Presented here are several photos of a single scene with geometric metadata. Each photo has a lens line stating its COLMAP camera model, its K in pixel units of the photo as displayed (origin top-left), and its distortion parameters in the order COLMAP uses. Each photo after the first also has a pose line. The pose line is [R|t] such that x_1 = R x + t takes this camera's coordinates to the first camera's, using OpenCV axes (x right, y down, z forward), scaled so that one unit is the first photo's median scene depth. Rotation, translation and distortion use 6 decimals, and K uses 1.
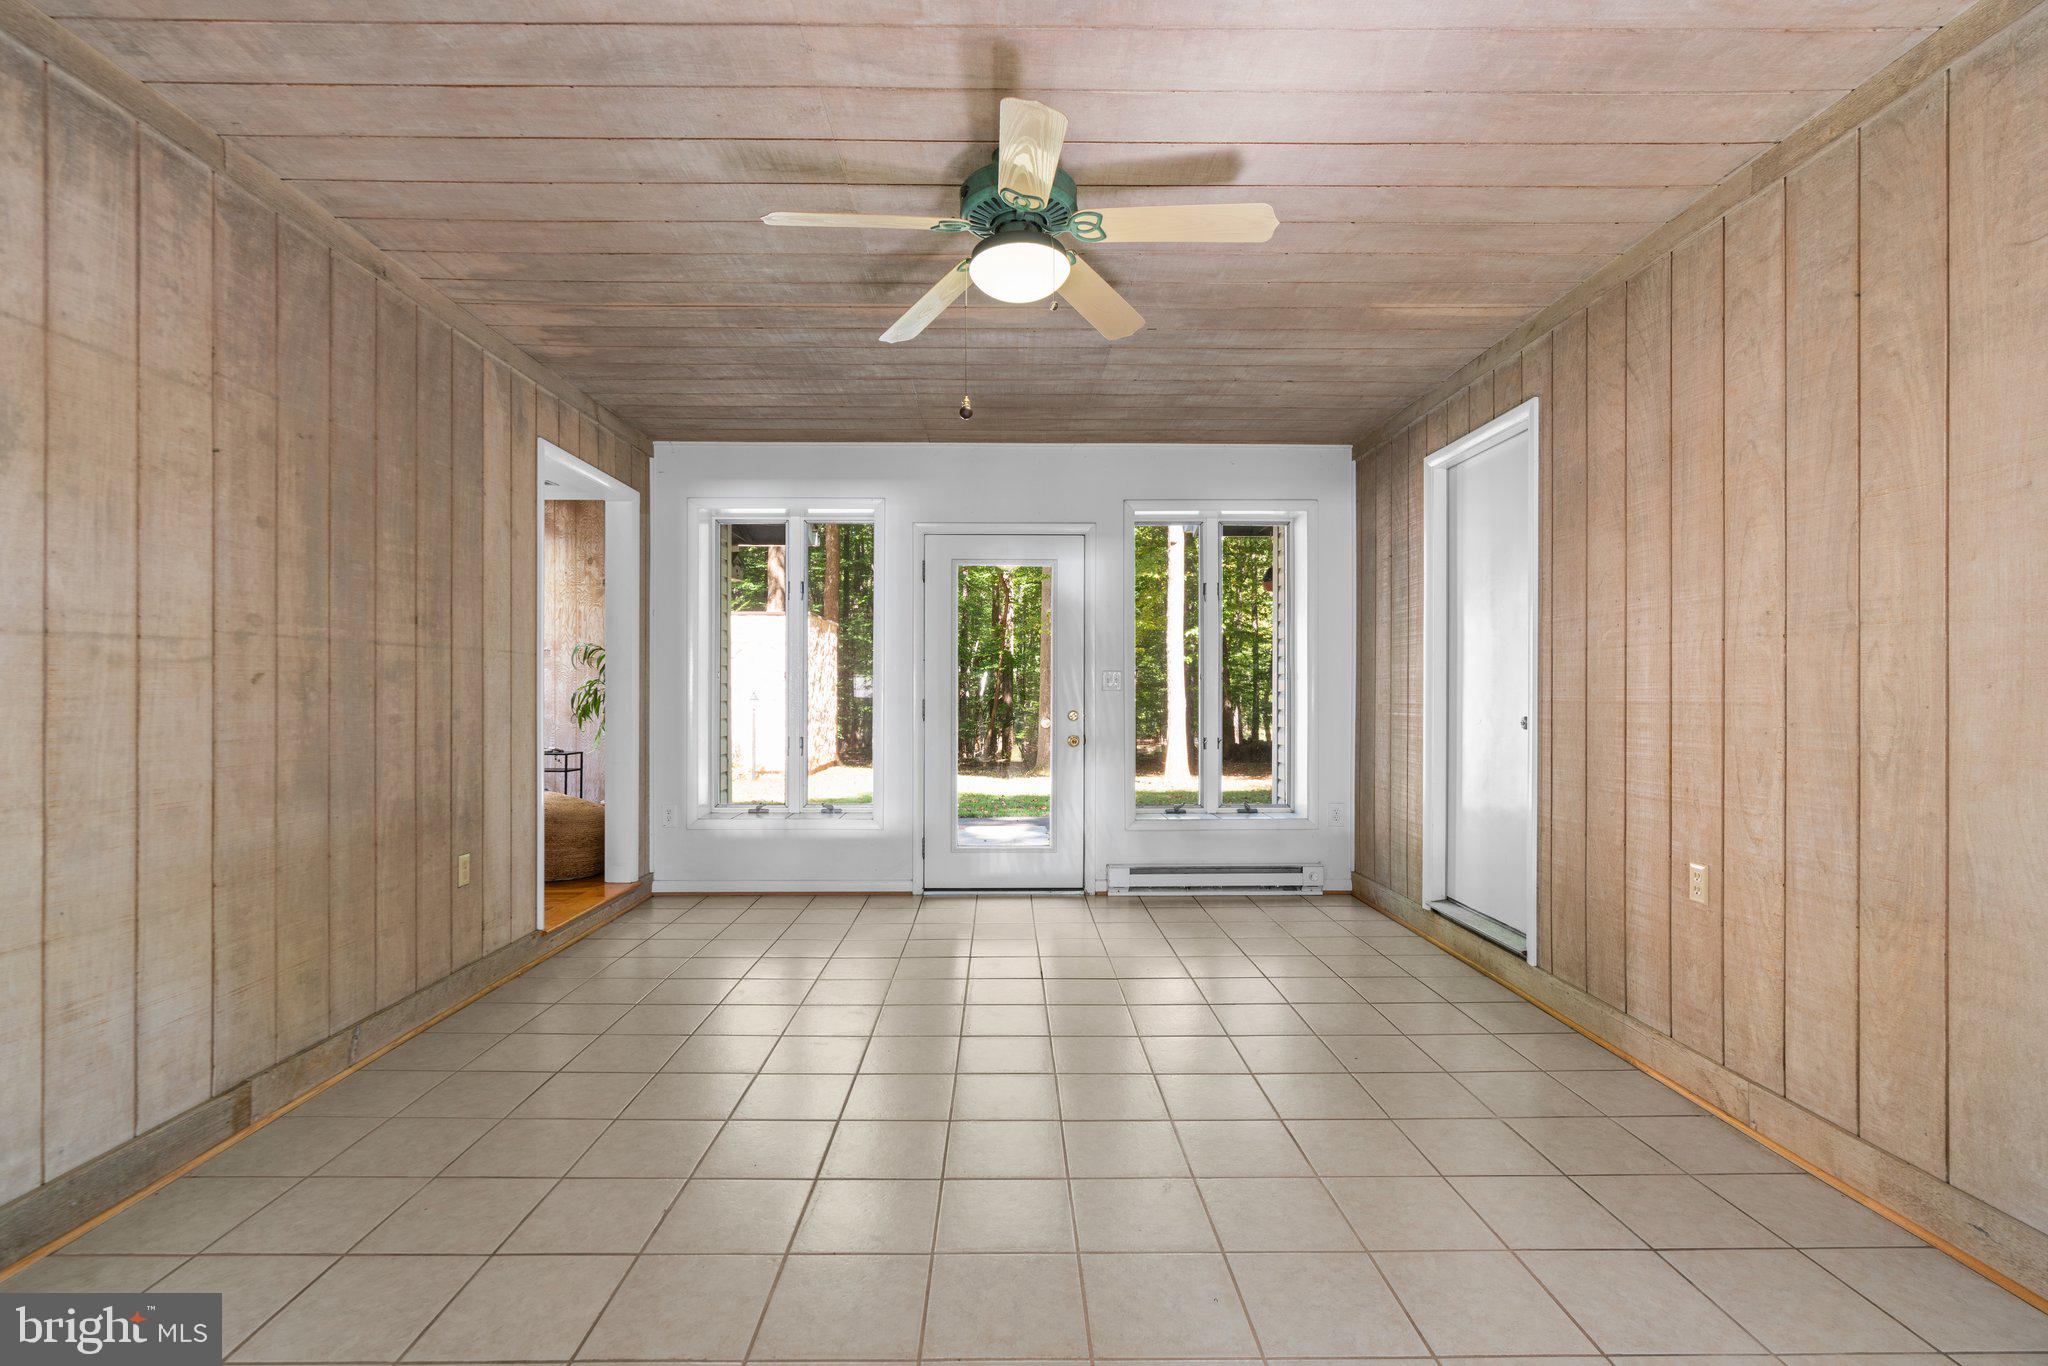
lens RADIAL K [[933.1, 0, 1015.0], [0, 933.1, 691.4], [0, 0, 1]] dist [-0.000902, -0.000198]
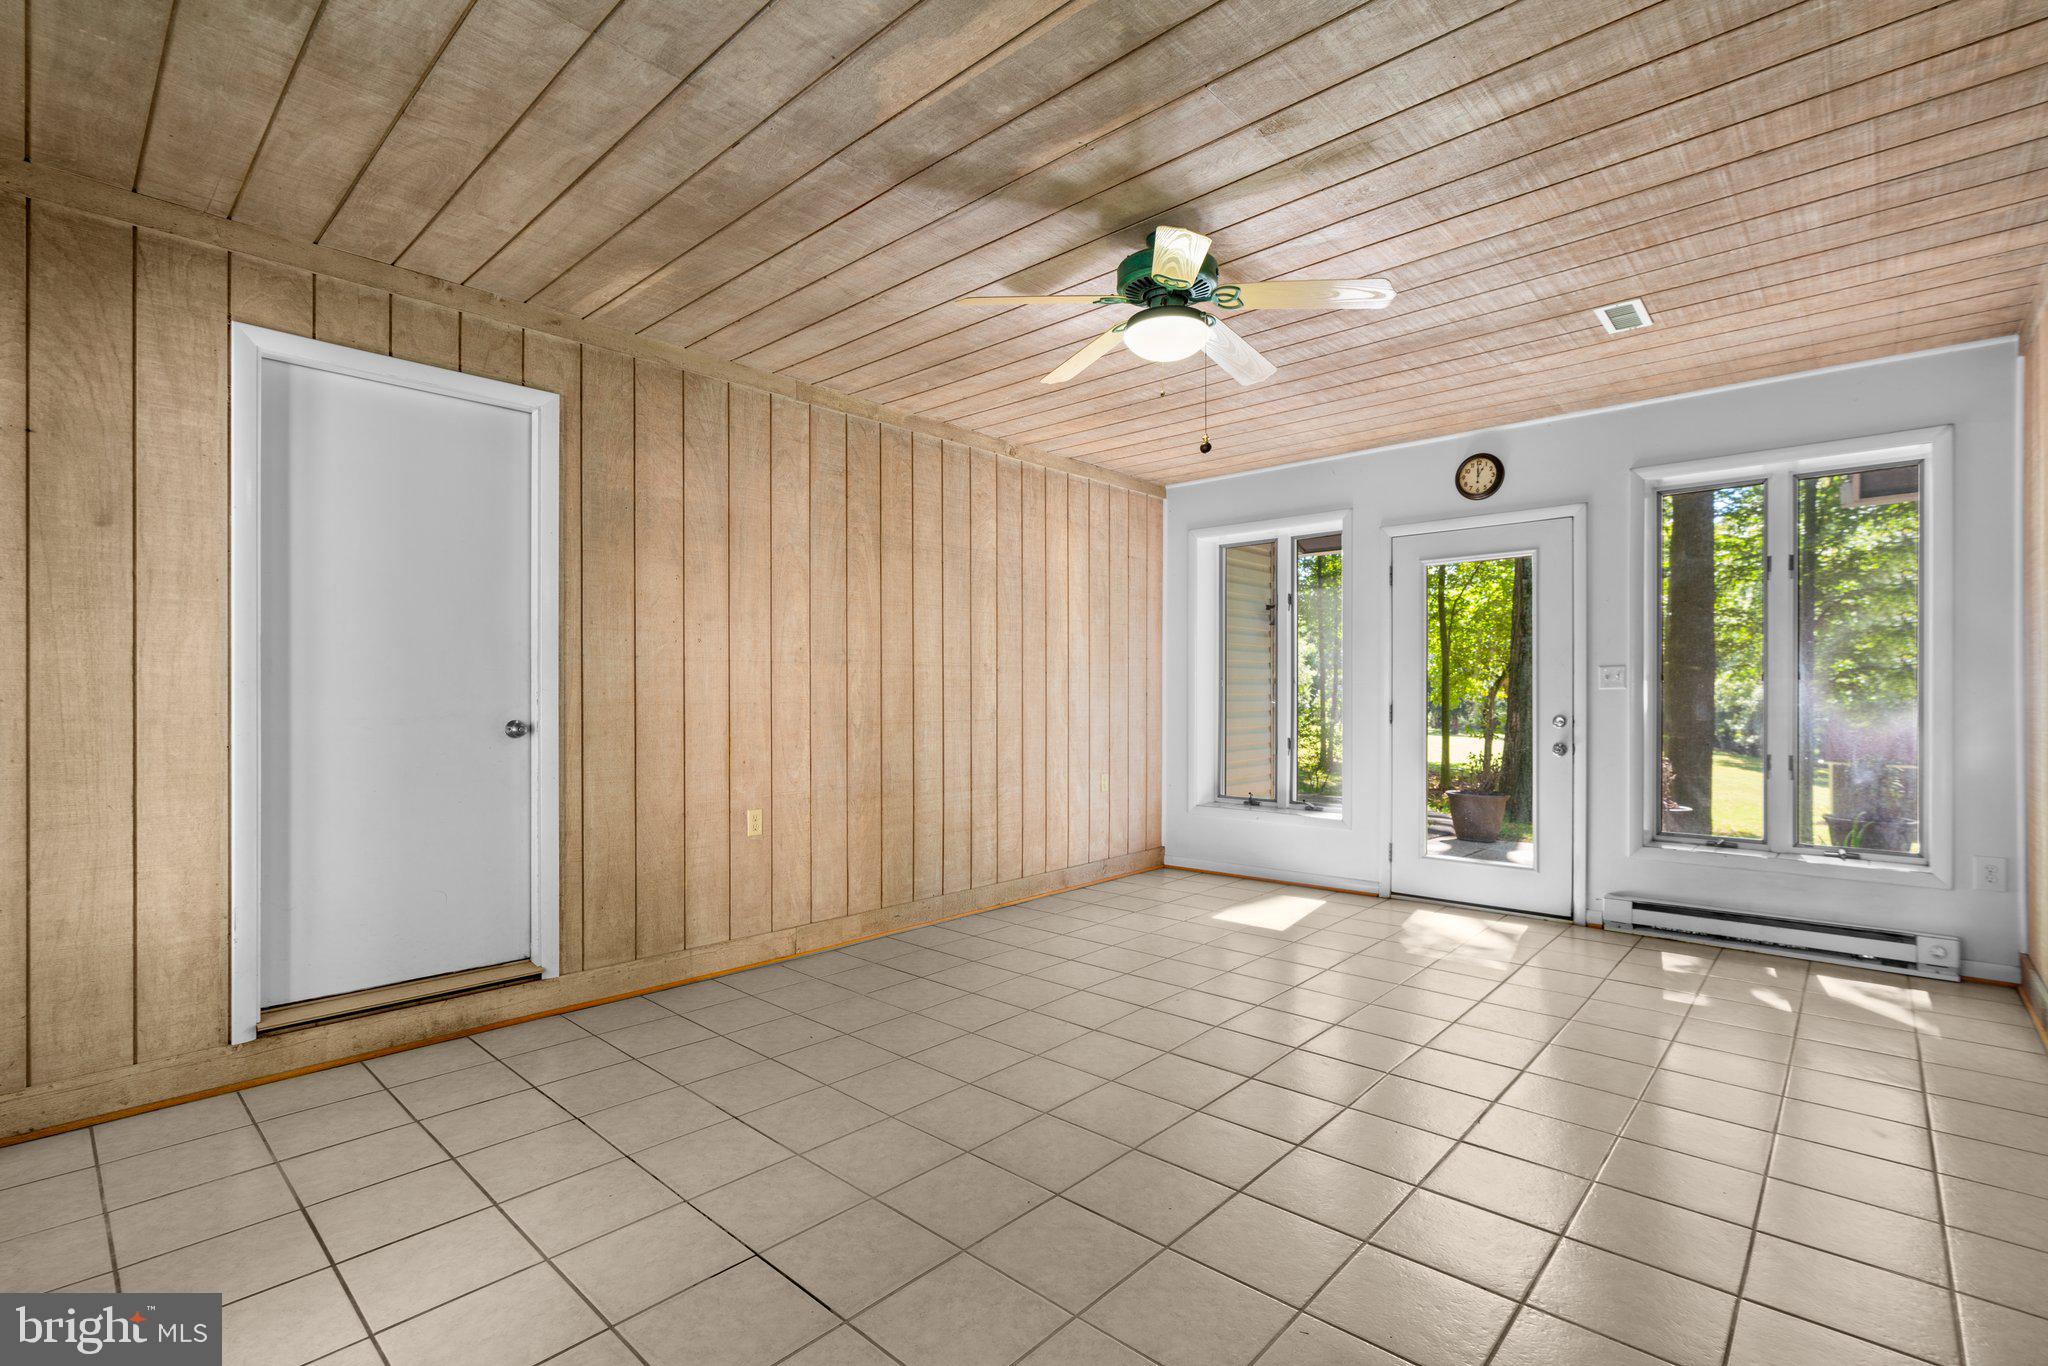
lens RADIAL K [[933.1, 0, 1015.0], [0, 933.1, 691.4], [0, 0, 1]] dist [-0.000902, -0.000198]
pose [[-0.724050, -0.000716, 0.689747, -0.648066], [-0.000403, 1.000000, 0.000615, -0.006749], [-0.689747, 0.000167, -0.724050, 1.924216]]
